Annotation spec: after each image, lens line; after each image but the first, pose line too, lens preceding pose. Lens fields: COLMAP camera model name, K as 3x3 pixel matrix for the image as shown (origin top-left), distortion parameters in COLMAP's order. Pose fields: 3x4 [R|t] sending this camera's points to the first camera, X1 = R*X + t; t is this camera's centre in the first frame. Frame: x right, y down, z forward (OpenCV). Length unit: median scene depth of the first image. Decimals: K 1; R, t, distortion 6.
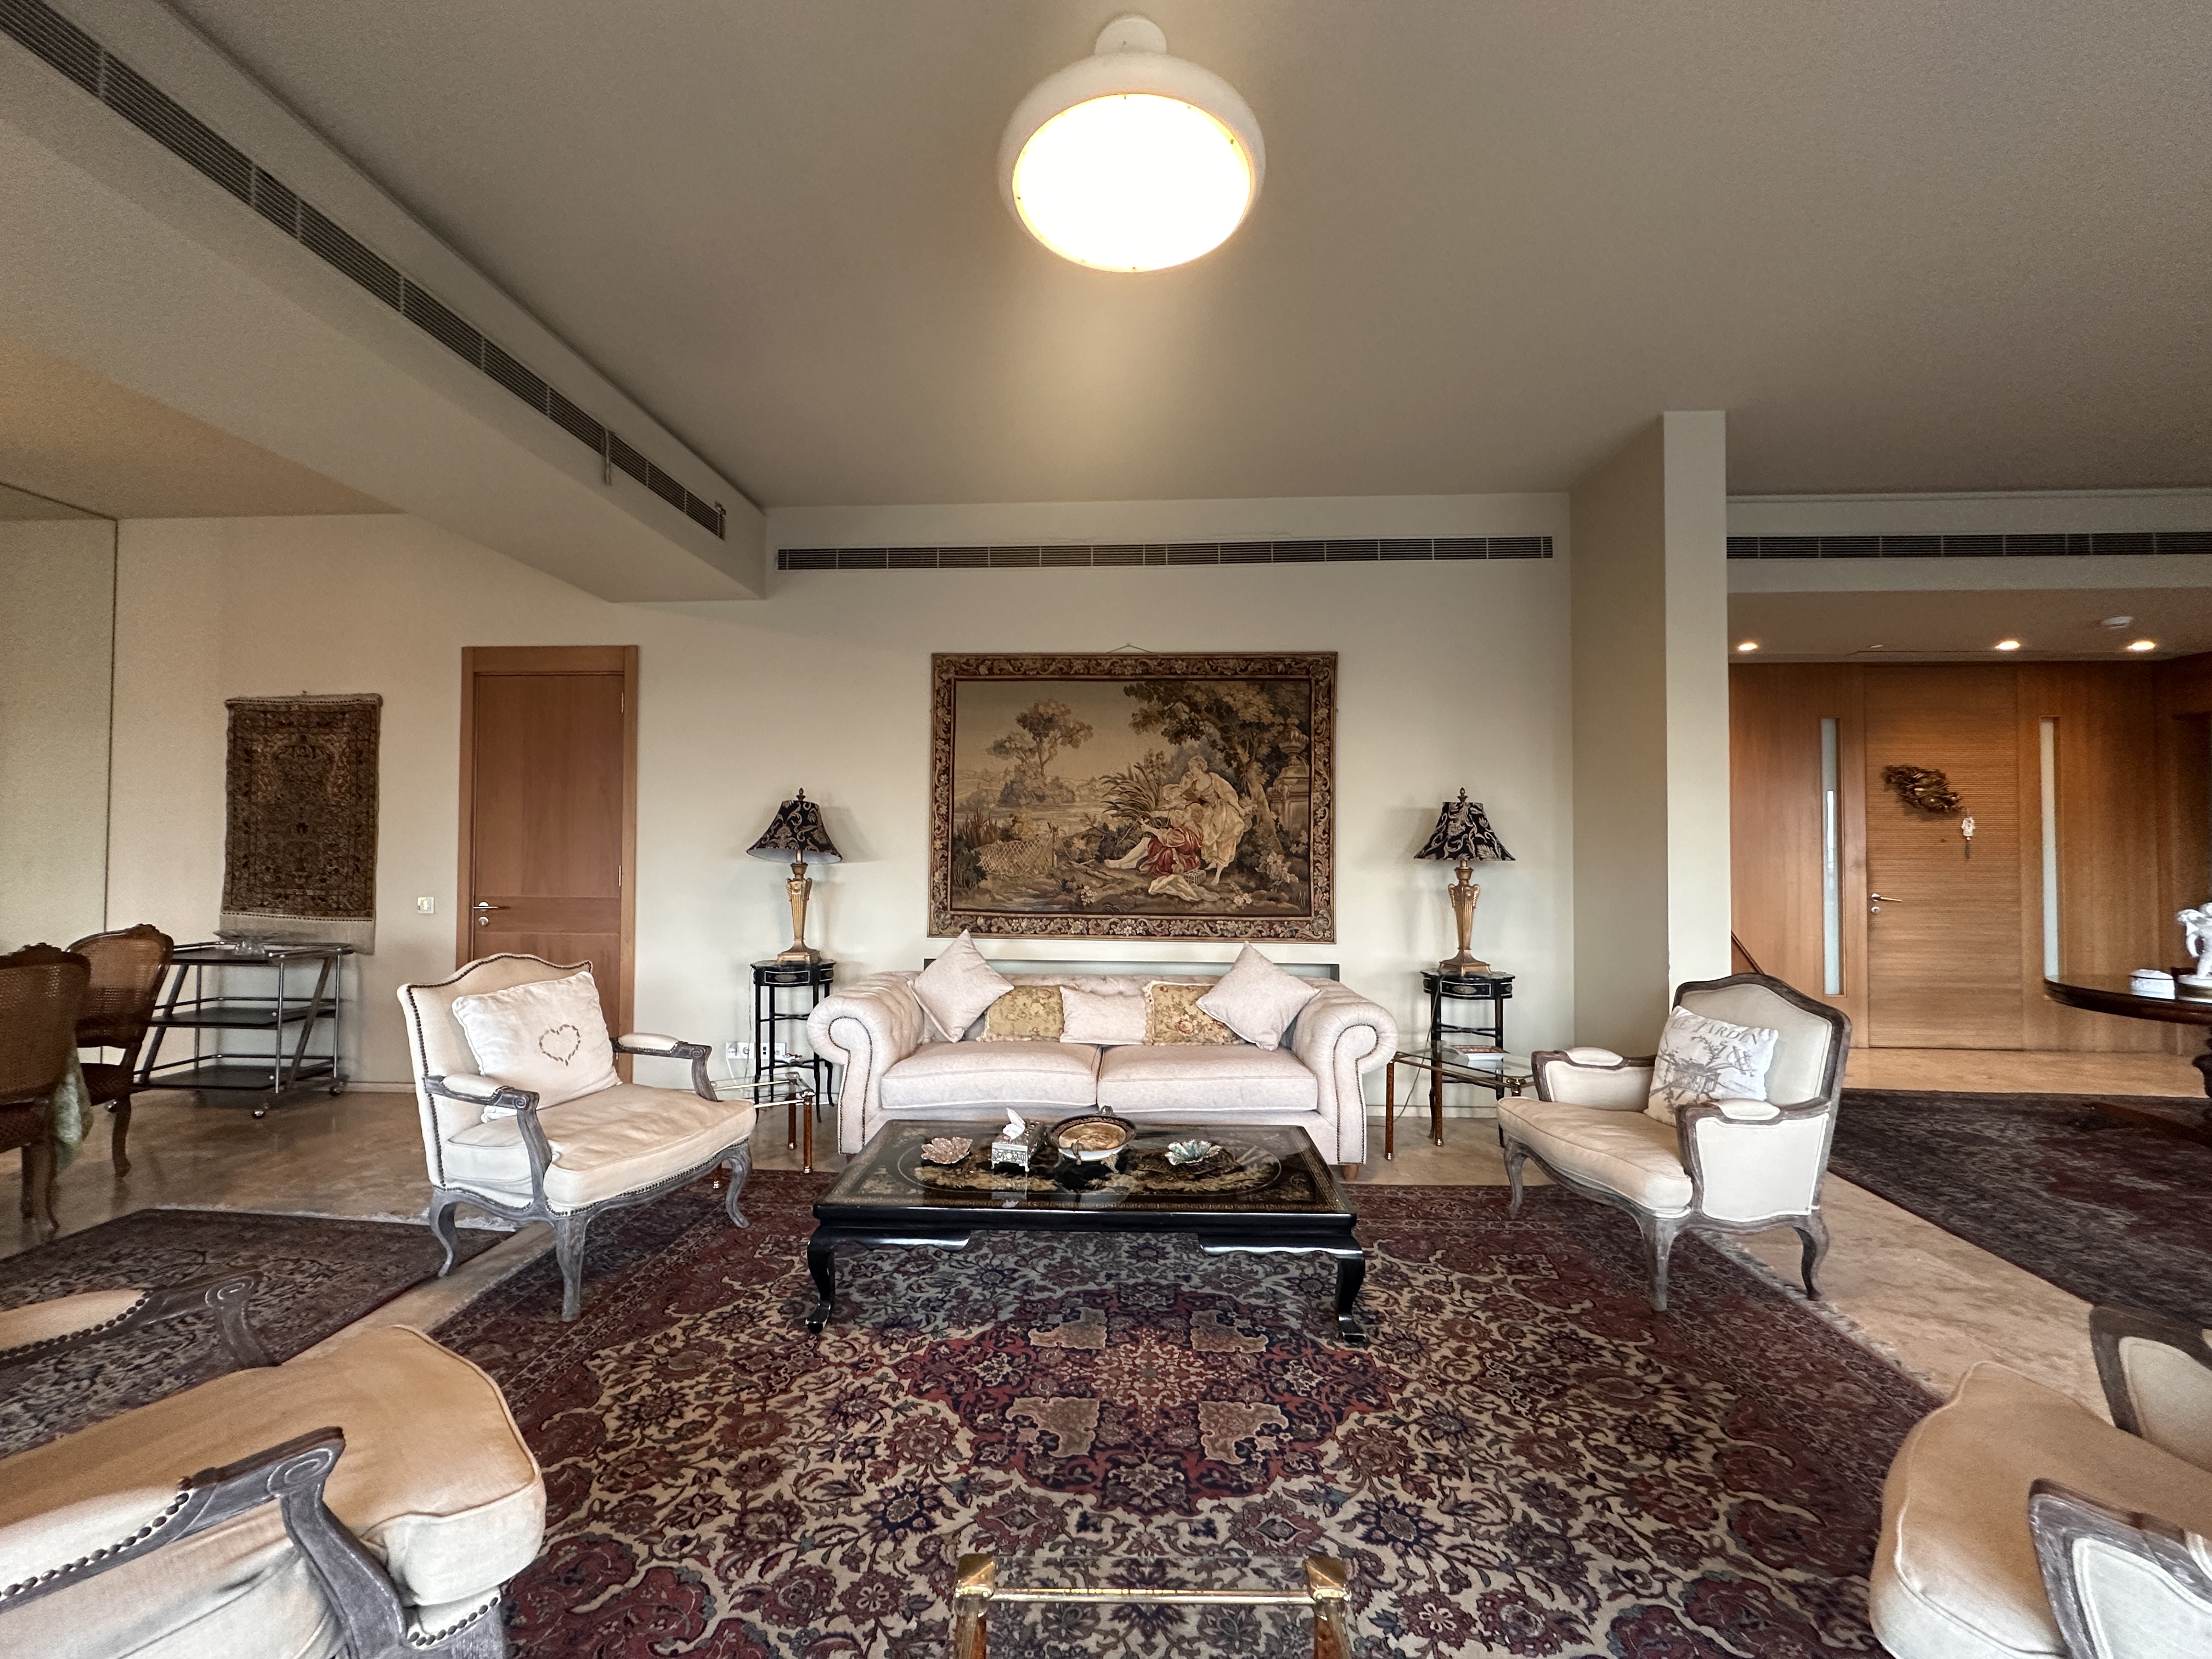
lens RADIAL K [[880.7, 0, 1105.5], [0, 880.7, 829.5], [0, 0, 1]] dist [-0.001795, 0.000532]
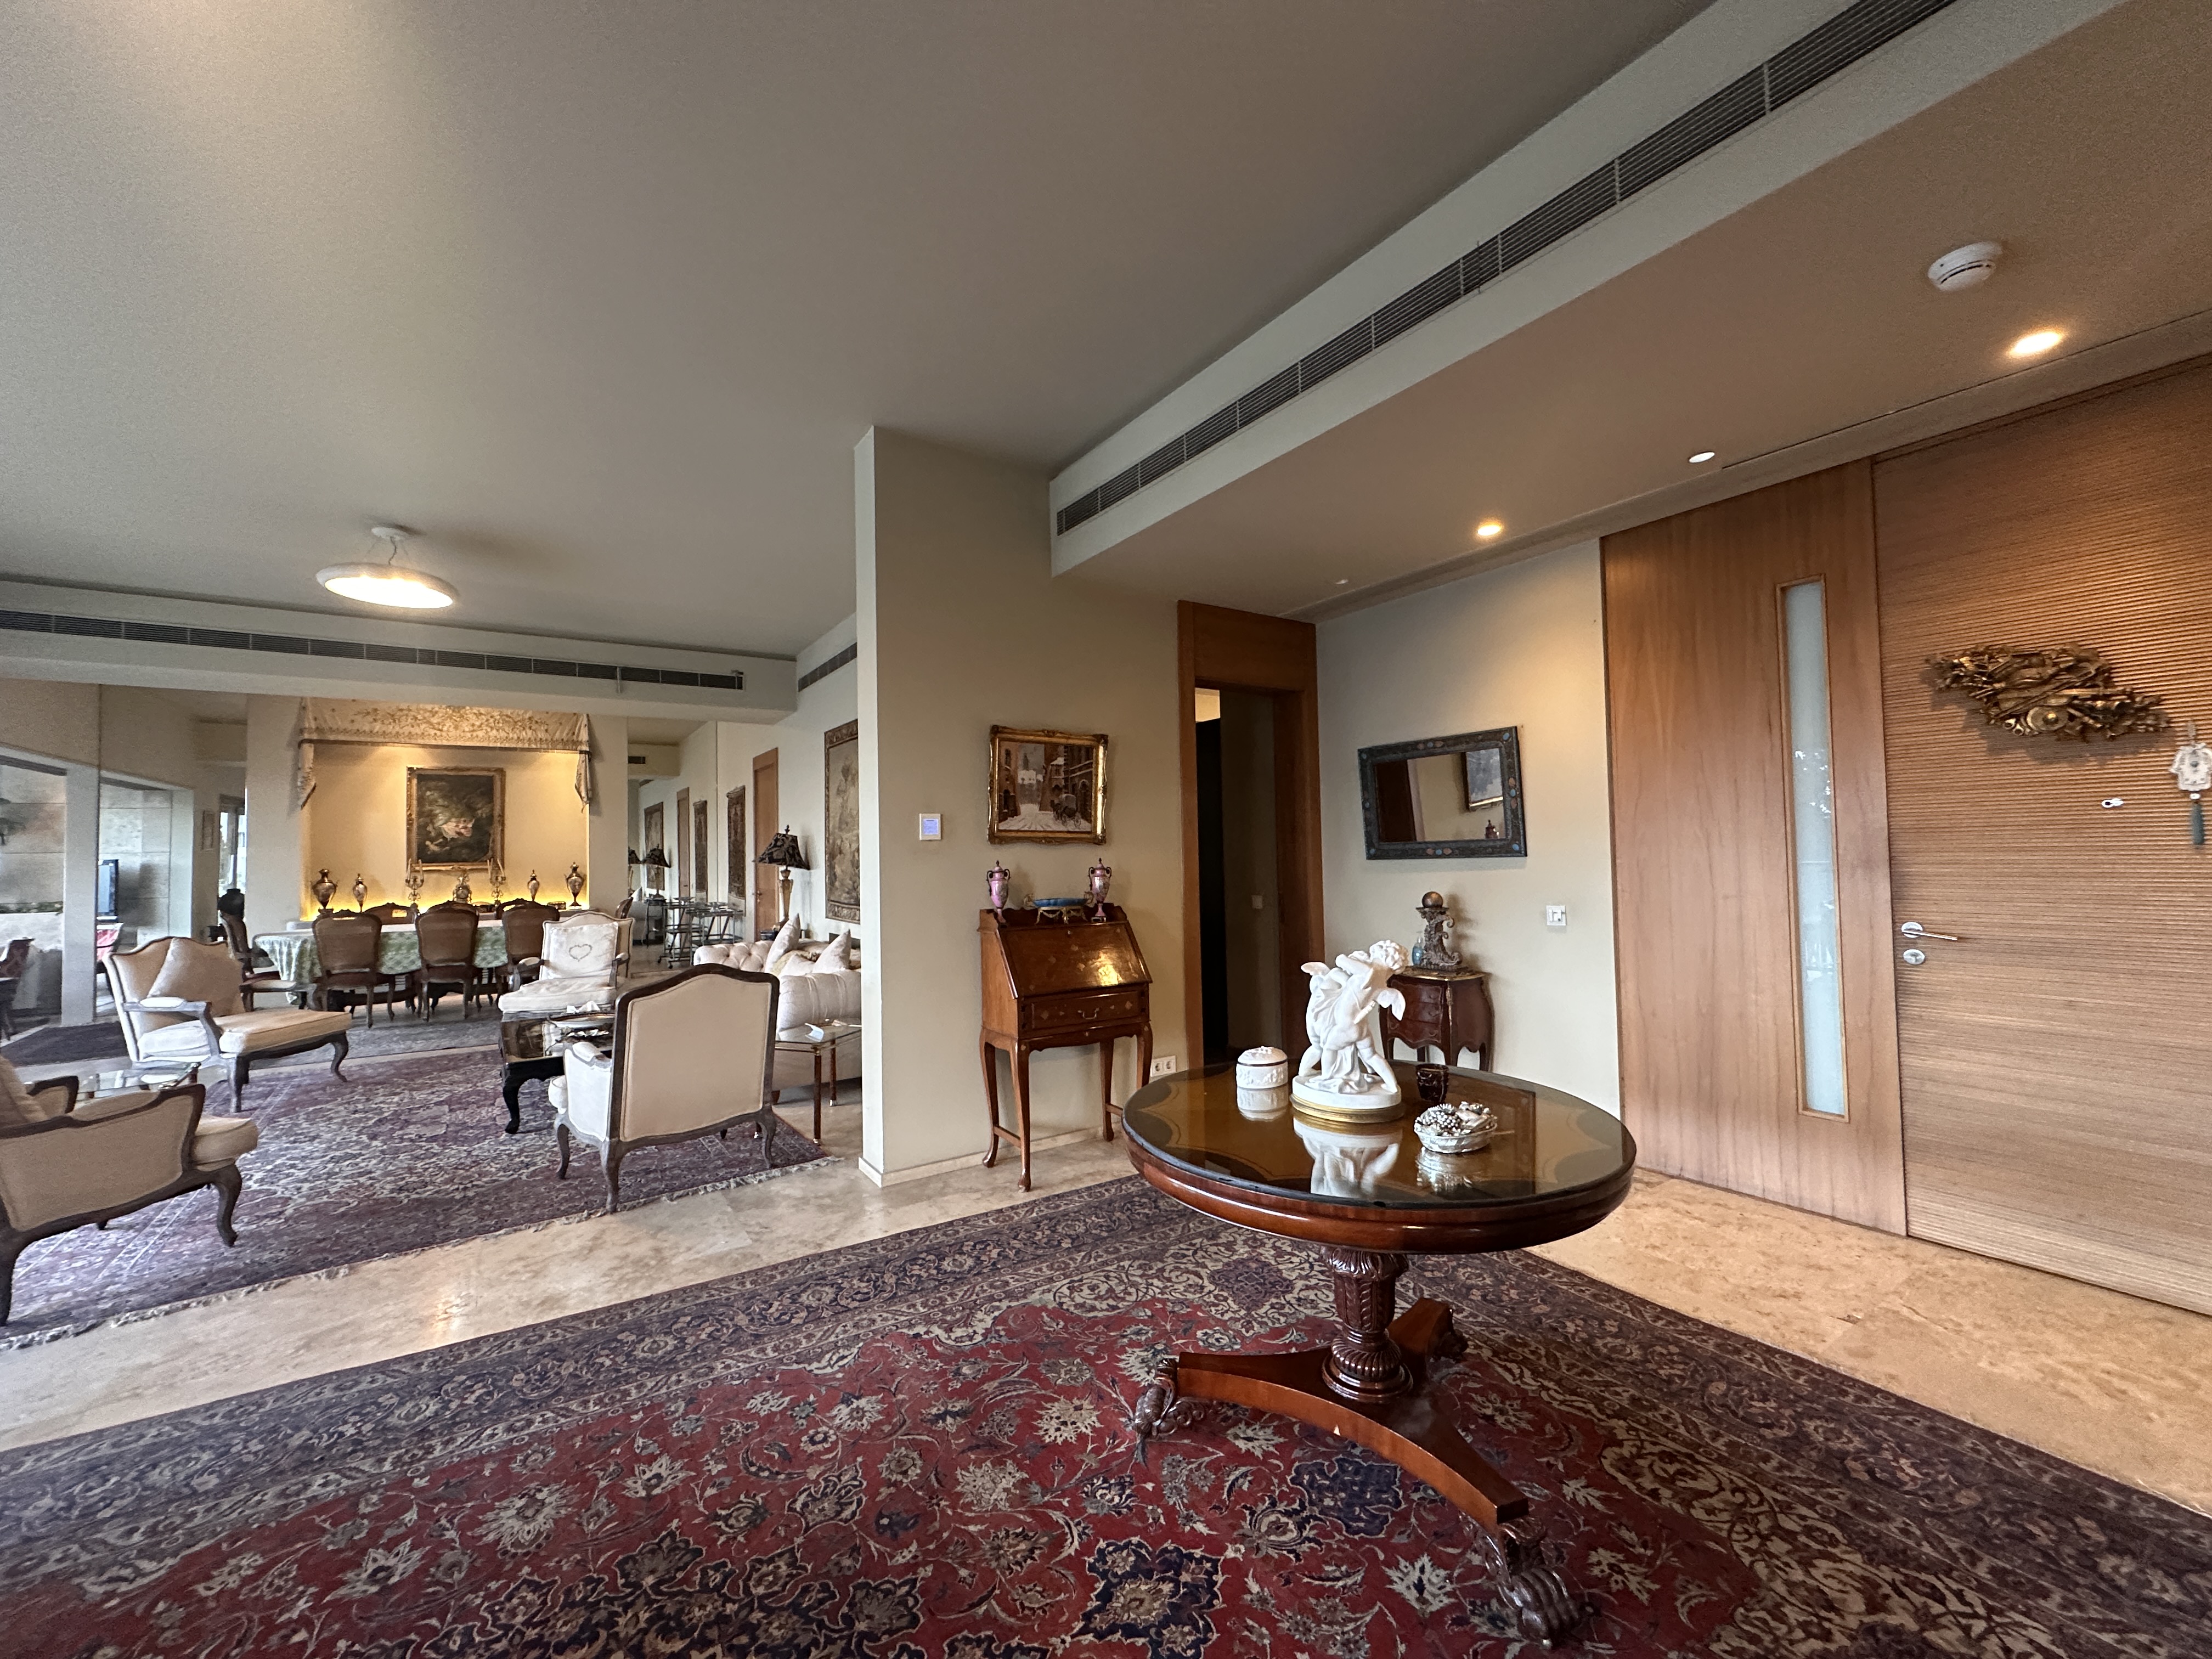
lens RADIAL K [[880.7, 0, 1100.3], [0, 880.7, 834.2], [0, 0, 1]] dist [-0.001795, 0.000532]
pose [[0.602833, -0.034446, -0.797123, 0.996108], [0.039544, 0.999130, -0.013269, 0.012357], [0.796887, -0.023523, 0.603671, 0.351631]]
